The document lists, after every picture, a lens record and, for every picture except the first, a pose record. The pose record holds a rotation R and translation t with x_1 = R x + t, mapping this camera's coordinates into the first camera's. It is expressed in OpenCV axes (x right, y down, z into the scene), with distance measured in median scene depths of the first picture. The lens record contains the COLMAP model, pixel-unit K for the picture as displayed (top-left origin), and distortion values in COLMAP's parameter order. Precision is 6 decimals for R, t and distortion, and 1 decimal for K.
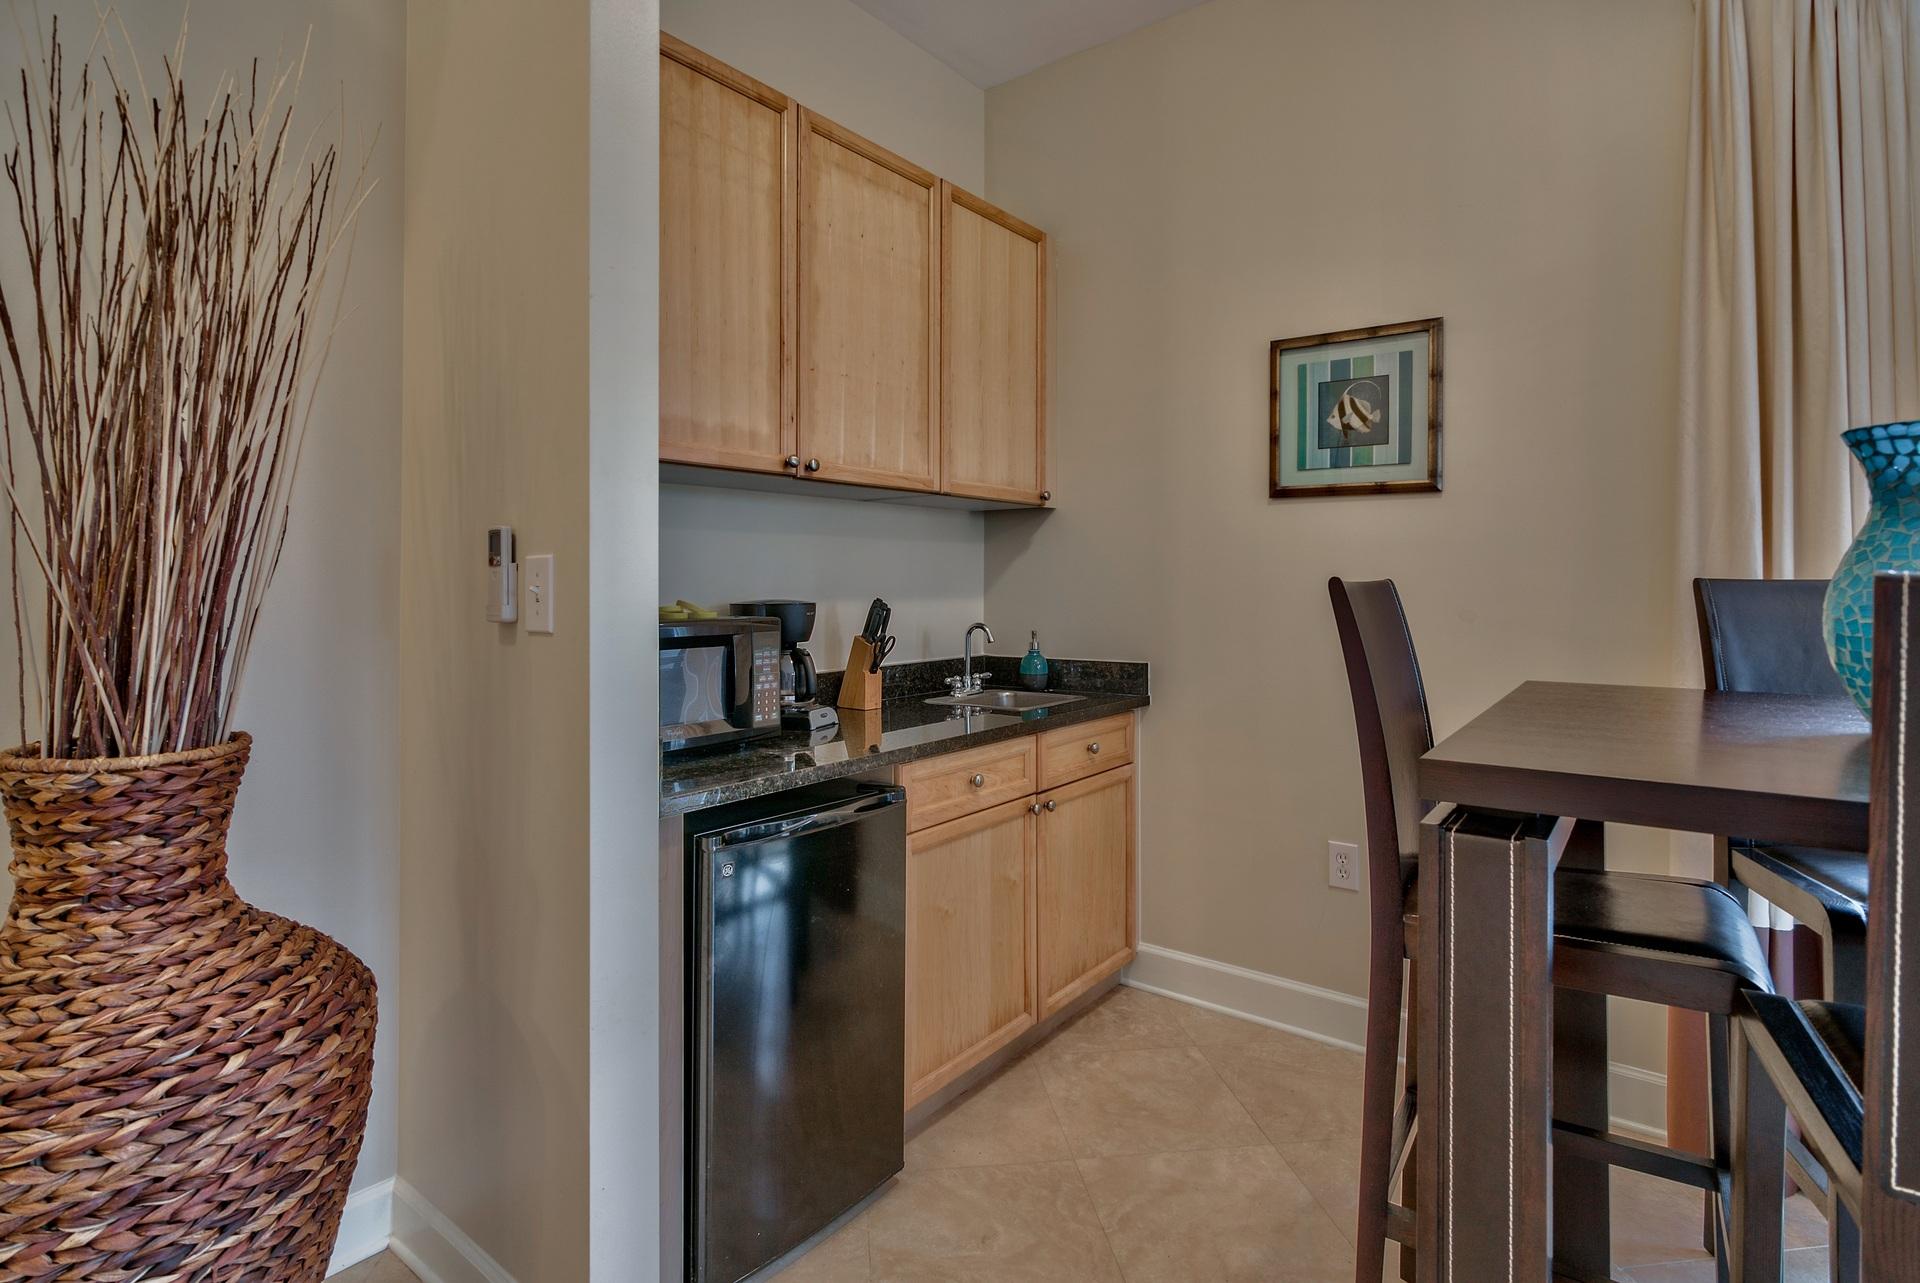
lens RADIAL K [[946.6, 0, 942.8], [0, 946.6, 576.7], [0, 0, 1]] dist [-0.002844, -0.000252]
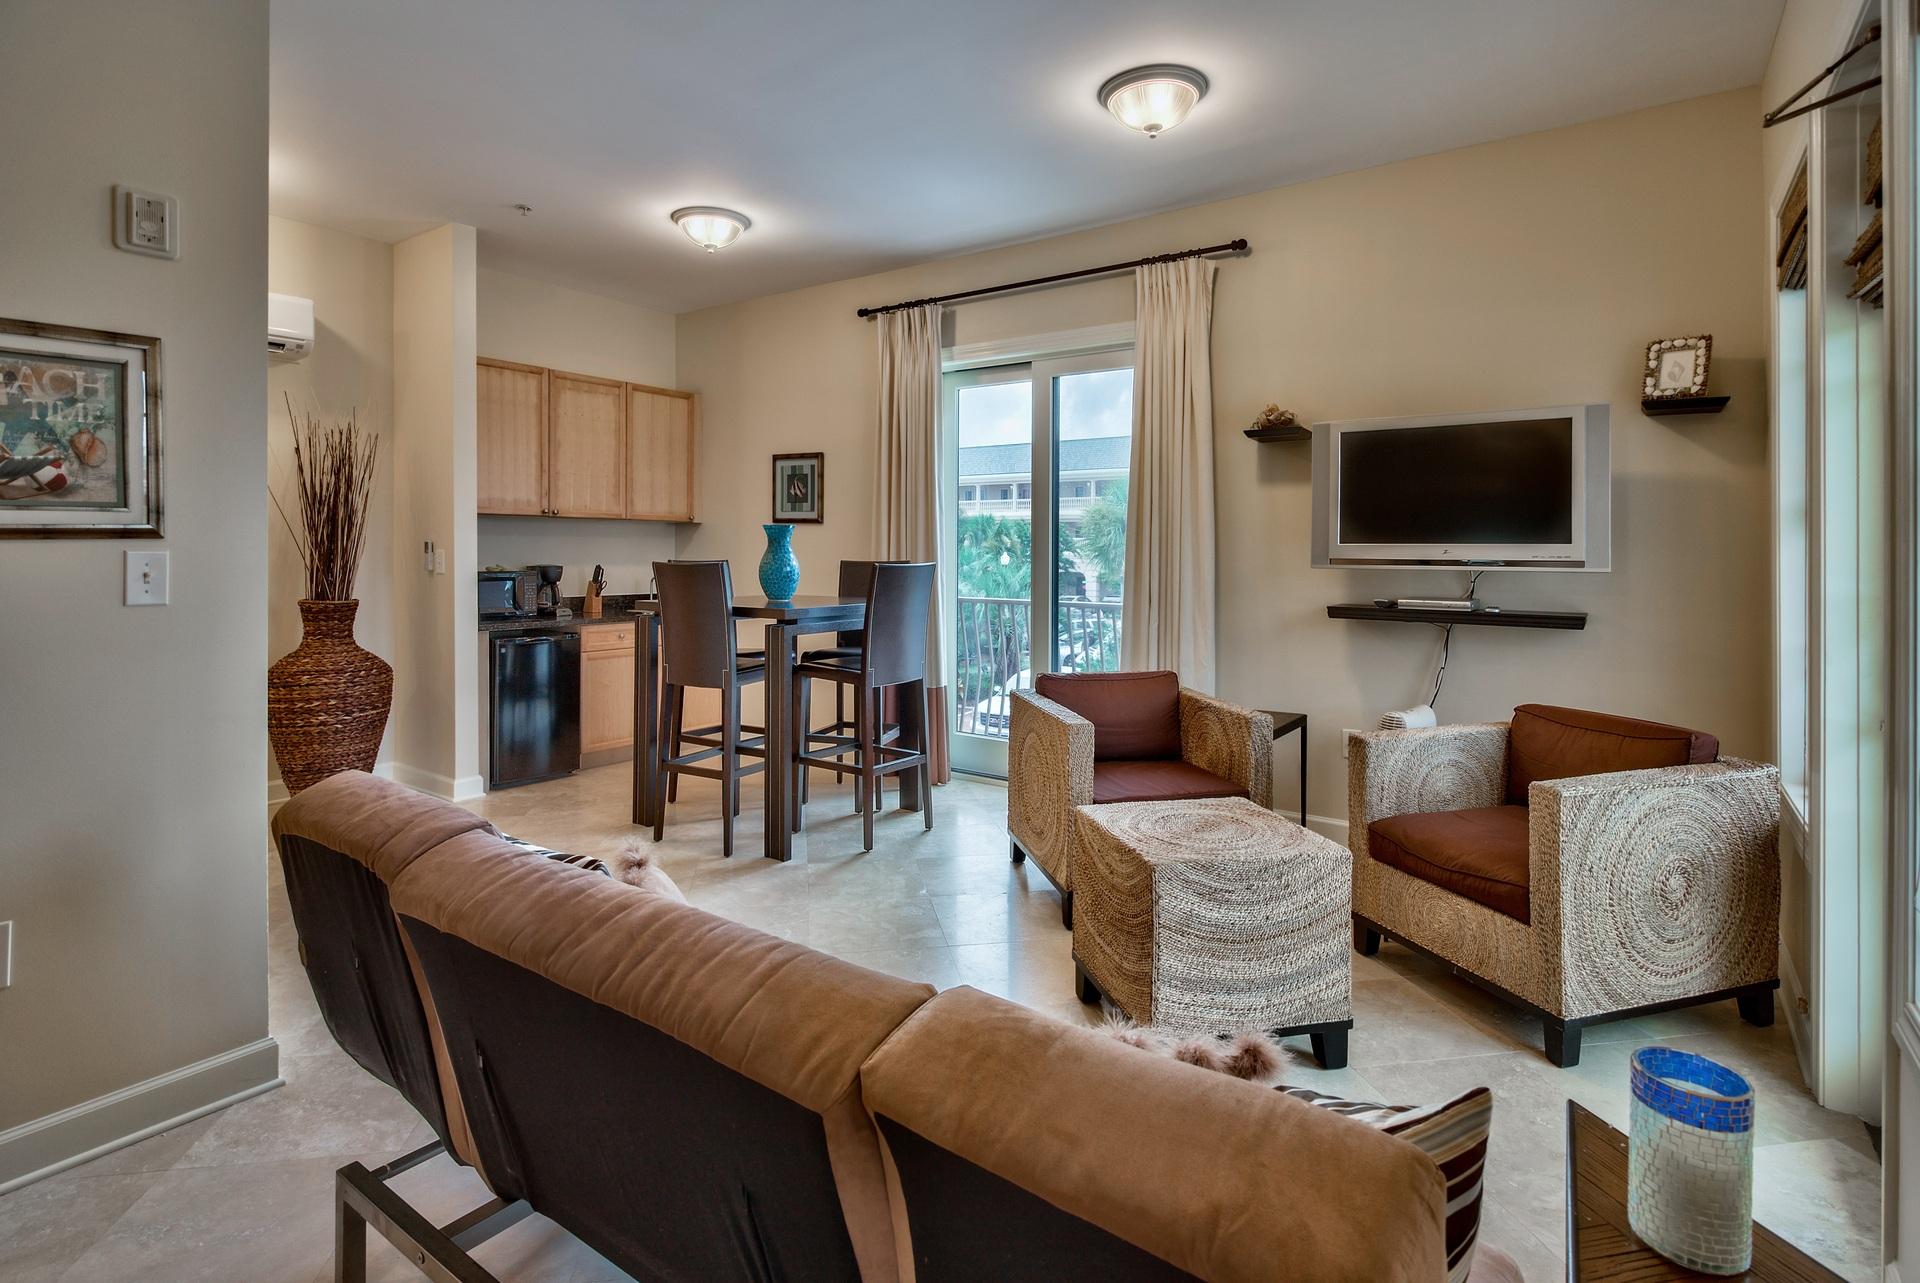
lens RADIAL K [[946.6, 0, 944.6], [0, 946.6, 562.4], [0, 0, 1]] dist [-0.002844, -0.000252]
pose [[0.998106, 0.006904, 0.061129, 0.670155], [-0.007663, 0.999896, 0.012192, -0.019706], [-0.061038, -0.012637, 0.998055, -1.426258]]
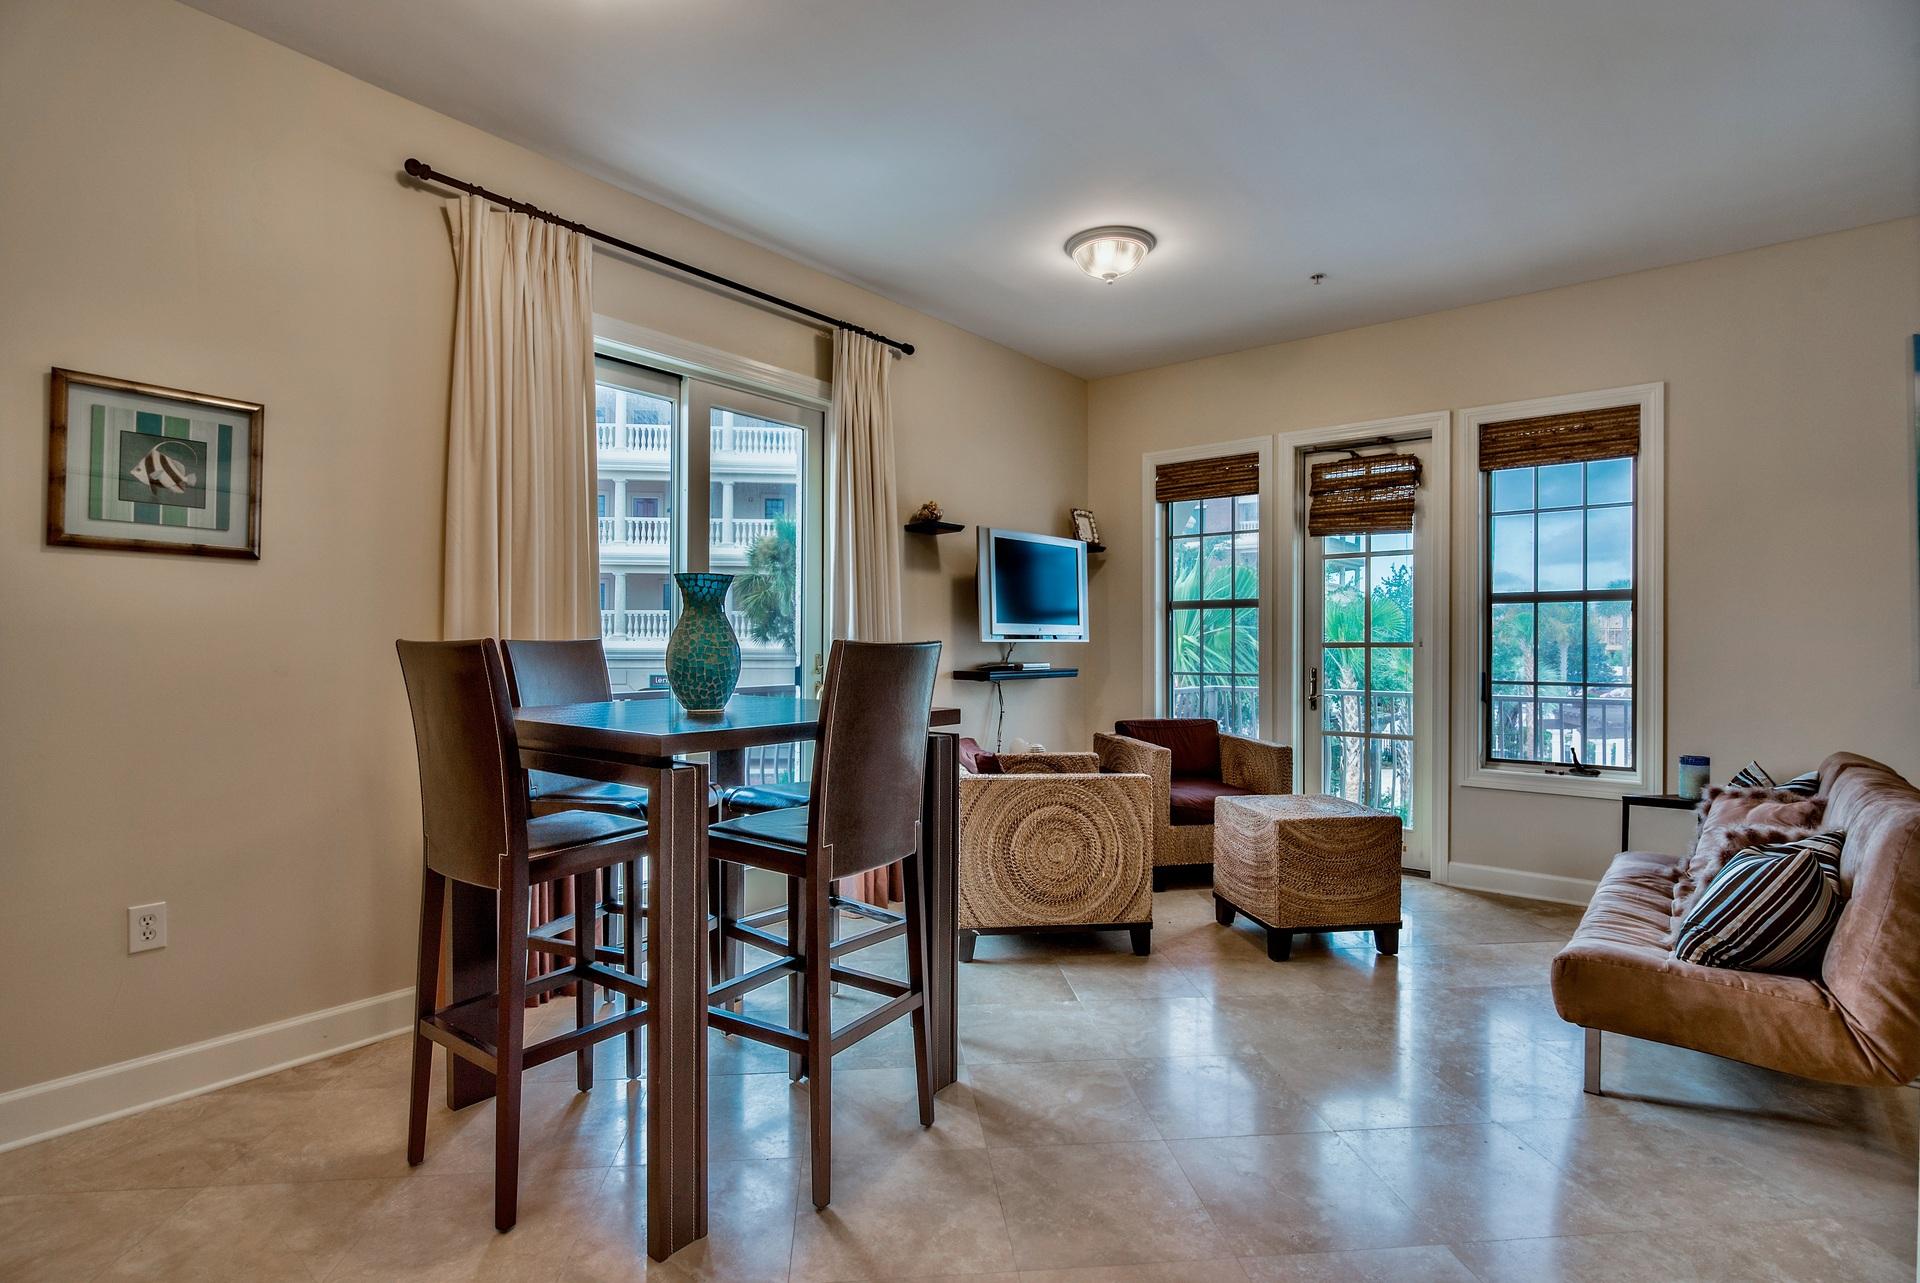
lens RADIAL K [[946.6, 0, 971.5], [0, 946.6, 641.4], [0, 0, 1]] dist [-0.002844, -0.000252]
pose [[-0.004093, 0.004923, 0.999980, -0.580402], [-0.002308, 0.999985, -0.004933, 0.010847], [-0.999989, -0.002329, -0.004082, 0.150872]]
